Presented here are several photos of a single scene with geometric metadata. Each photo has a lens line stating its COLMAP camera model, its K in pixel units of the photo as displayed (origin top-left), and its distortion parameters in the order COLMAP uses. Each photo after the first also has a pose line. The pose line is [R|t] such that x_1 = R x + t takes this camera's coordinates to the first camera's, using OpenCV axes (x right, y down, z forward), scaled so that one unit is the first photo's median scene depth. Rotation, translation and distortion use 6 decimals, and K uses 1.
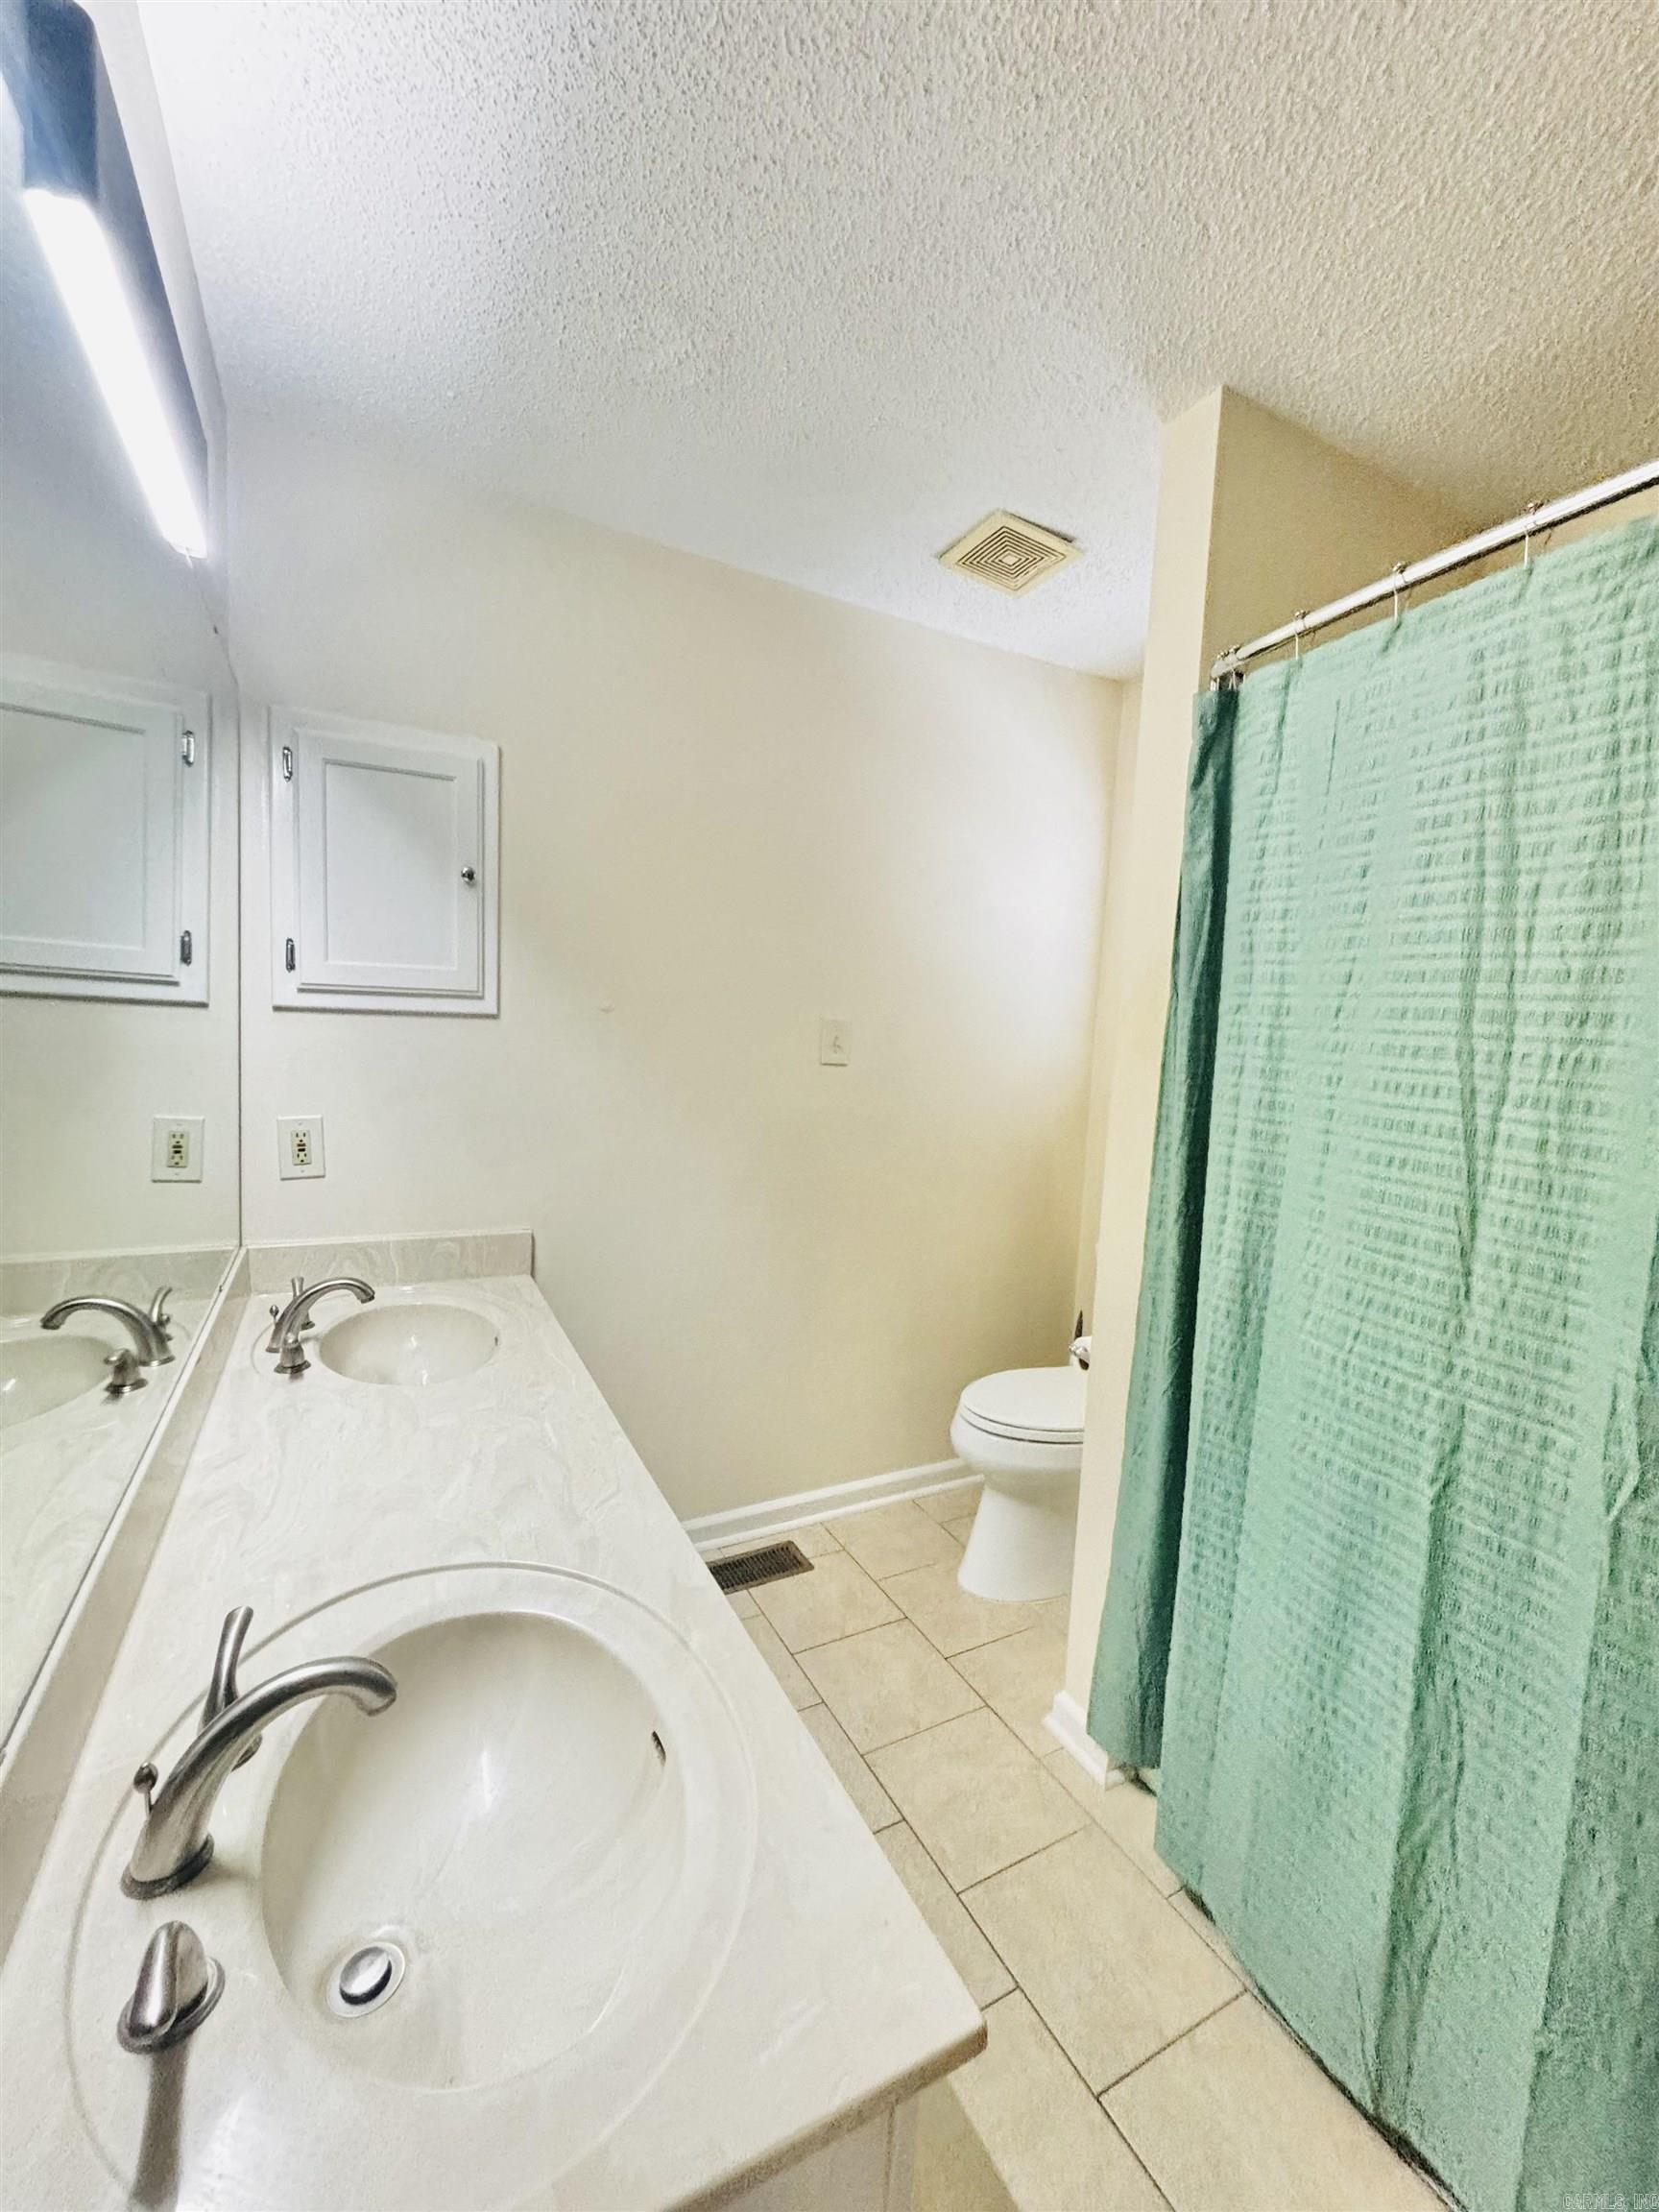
lens RADIAL K [[889.2, 0, 829.5], [0, 889.2, 1106.0], [0, 0, 1]] dist [-0.024673, 0.007701]
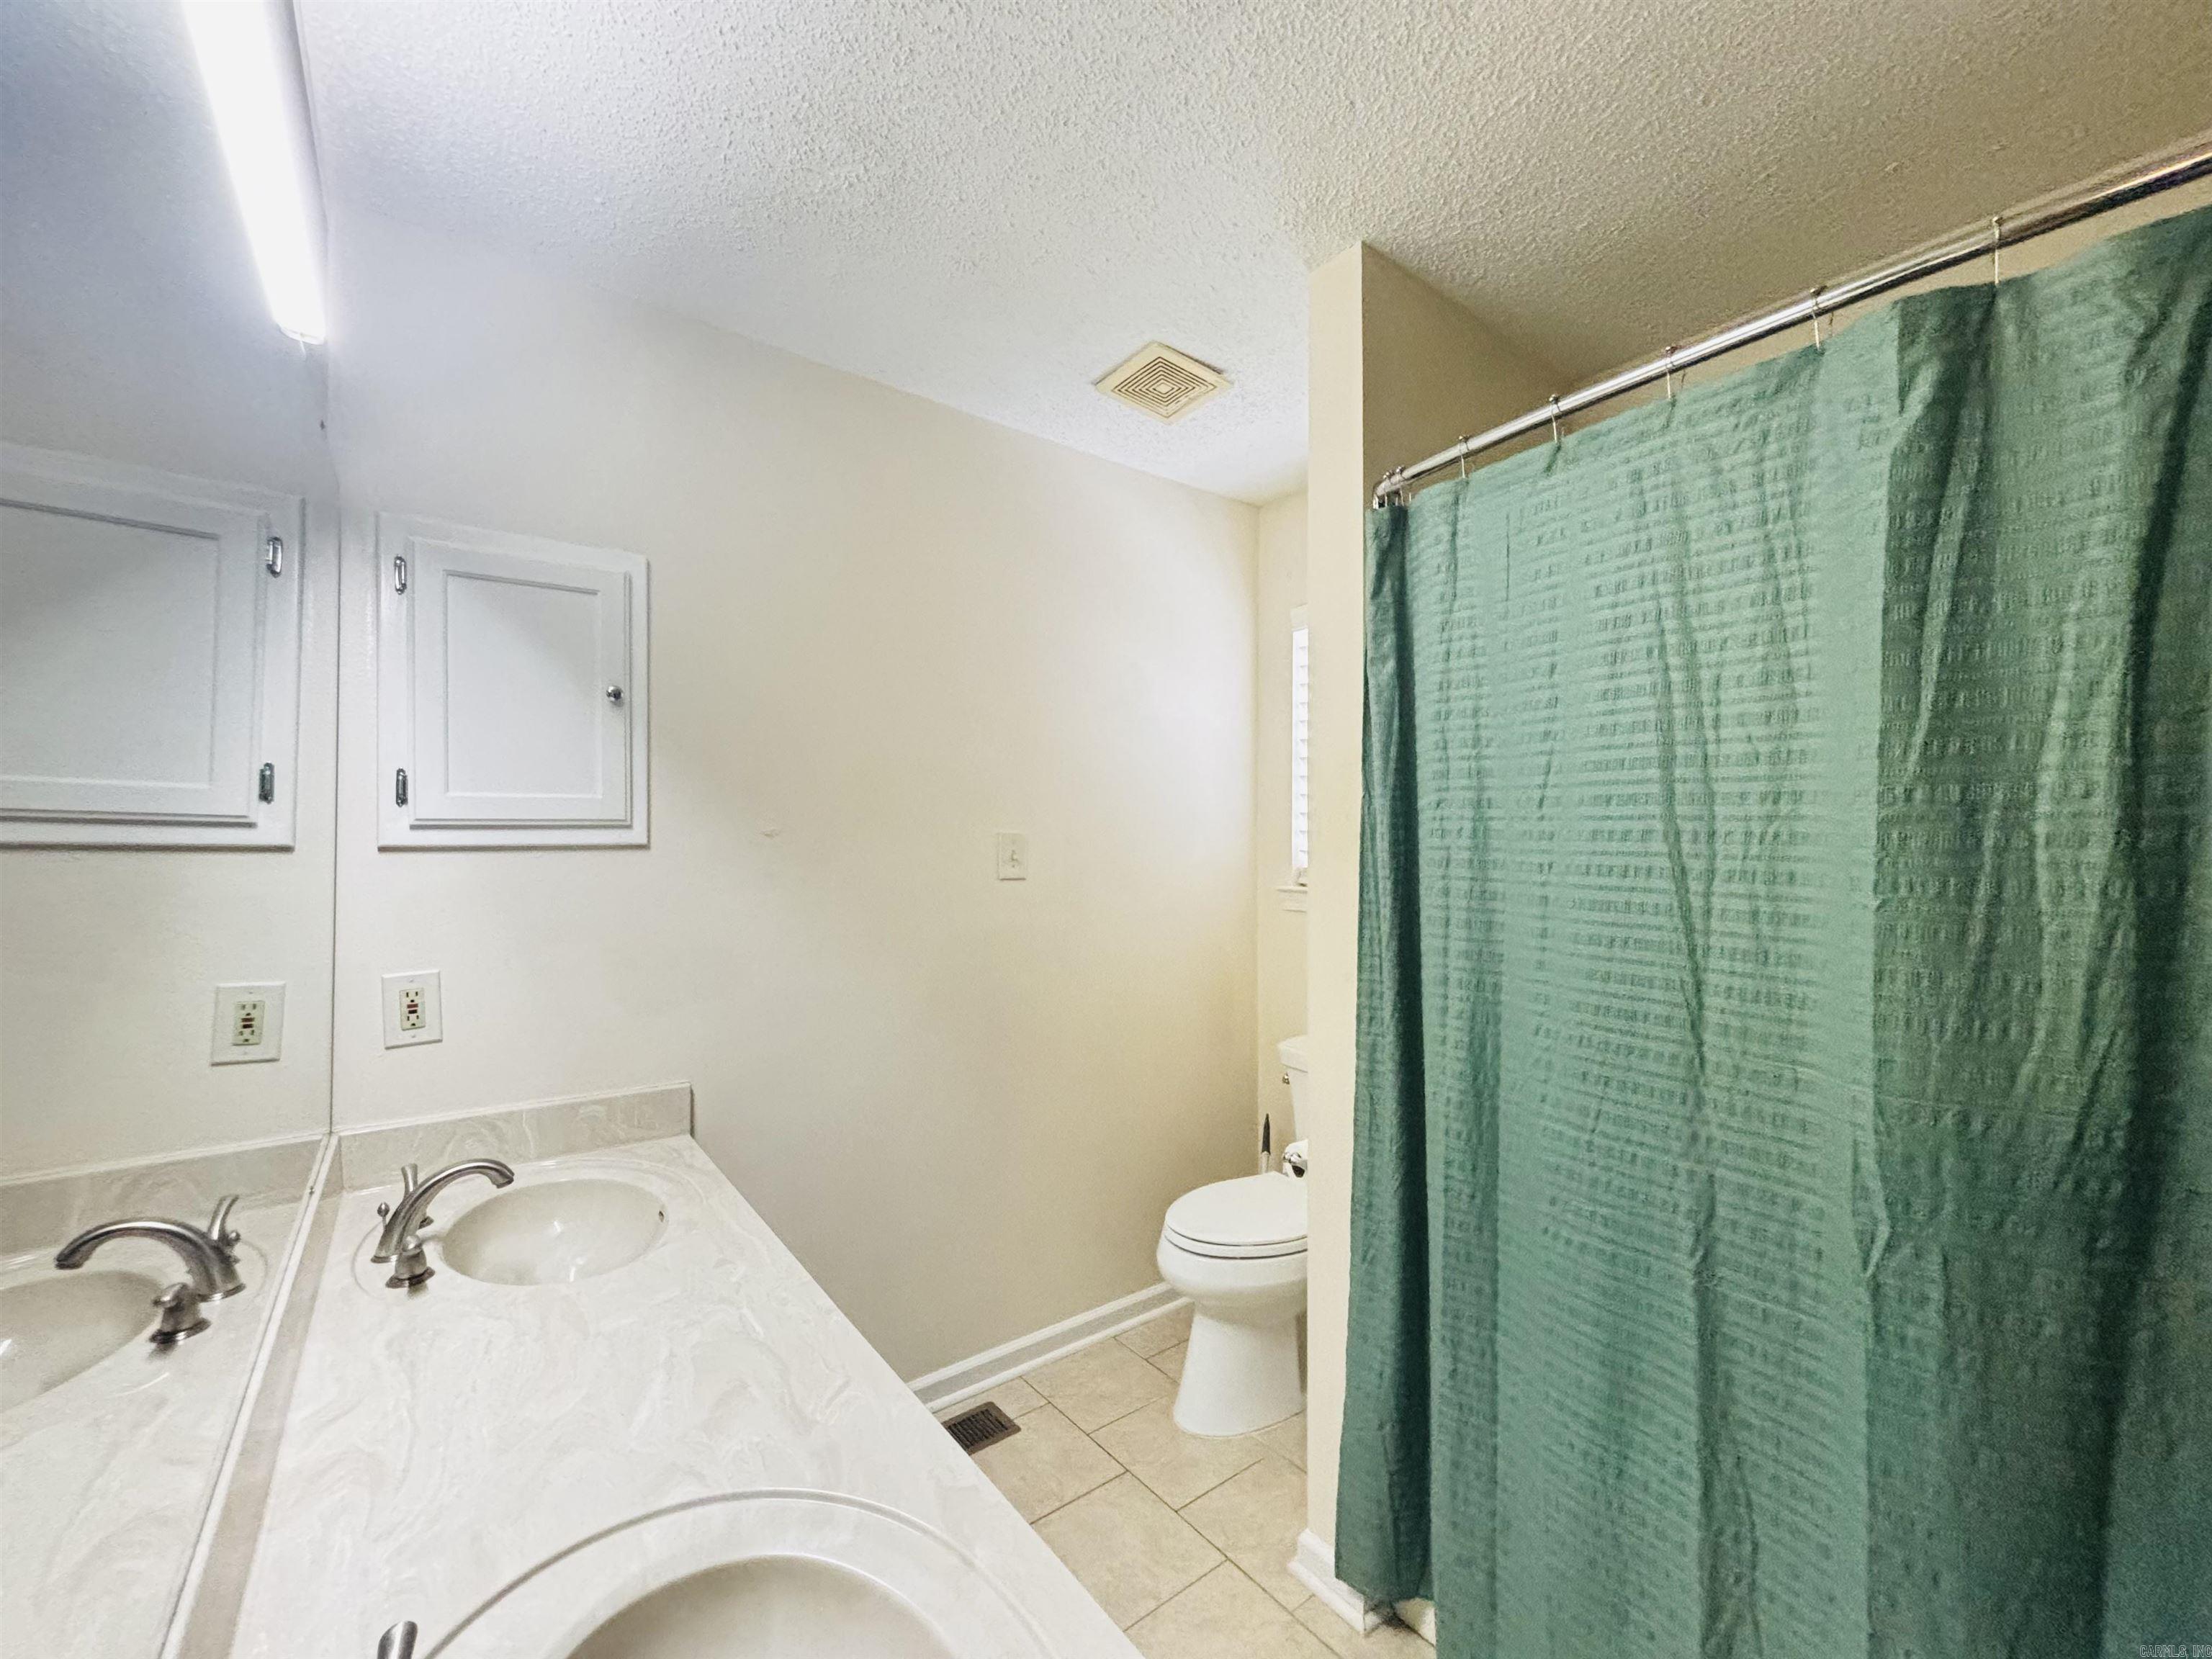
lens RADIAL K [[889.2, 0, 1104.6], [0, 889.2, 832.6], [0, 0, 1]] dist [-0.024673, 0.007701]
pose [[0.984810, -0.046027, 0.167426, -0.099425], [0.062006, 0.993873, -0.091501, -0.005146], [-0.162188, 0.100493, 0.981629, 0.050362]]
